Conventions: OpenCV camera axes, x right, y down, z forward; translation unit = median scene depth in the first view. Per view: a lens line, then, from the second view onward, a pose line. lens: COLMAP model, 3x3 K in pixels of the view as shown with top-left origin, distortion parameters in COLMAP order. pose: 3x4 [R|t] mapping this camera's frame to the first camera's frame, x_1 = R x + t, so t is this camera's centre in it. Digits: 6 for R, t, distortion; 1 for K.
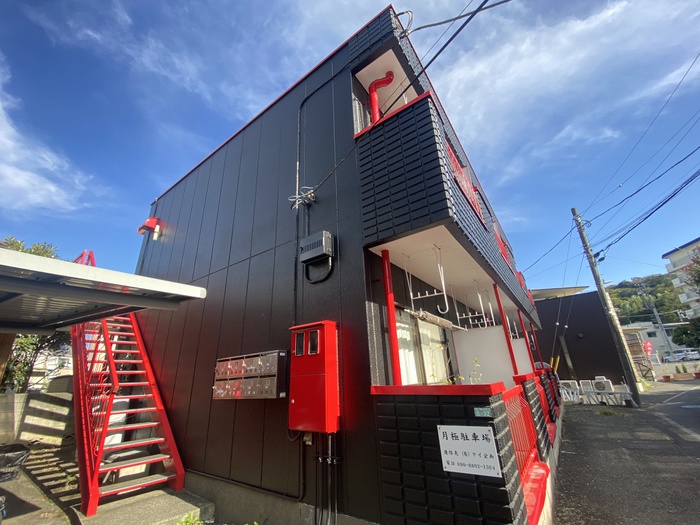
lens RADIAL K [[279.3, 0, 362.0], [0, 279.3, 264.0], [0, 0, 1]] dist [0.001603, -0.014280]
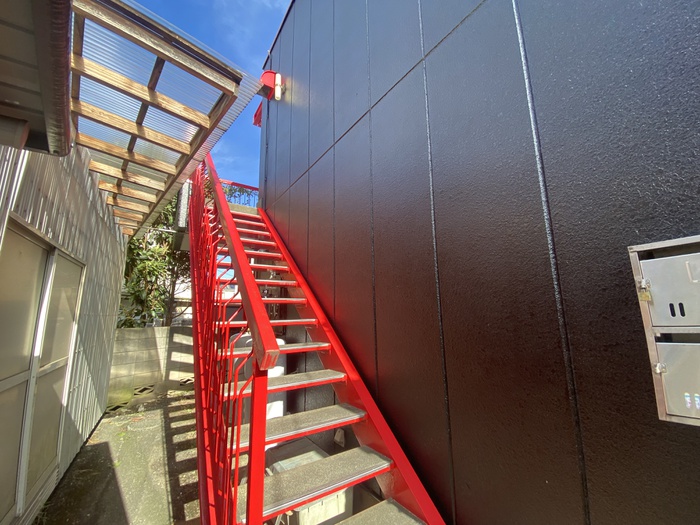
lens RADIAL K [[279.7, 0, 350.0], [0, 279.7, 262.5], [0, 0, 1]] dist [0.000832, -0.011586]
pose [[0.927674, -0.023537, -0.372648, -0.469242], [0.100197, 0.977099, 0.187716, 0.212143], [0.359696, -0.211478, 0.908788, 0.524444]]
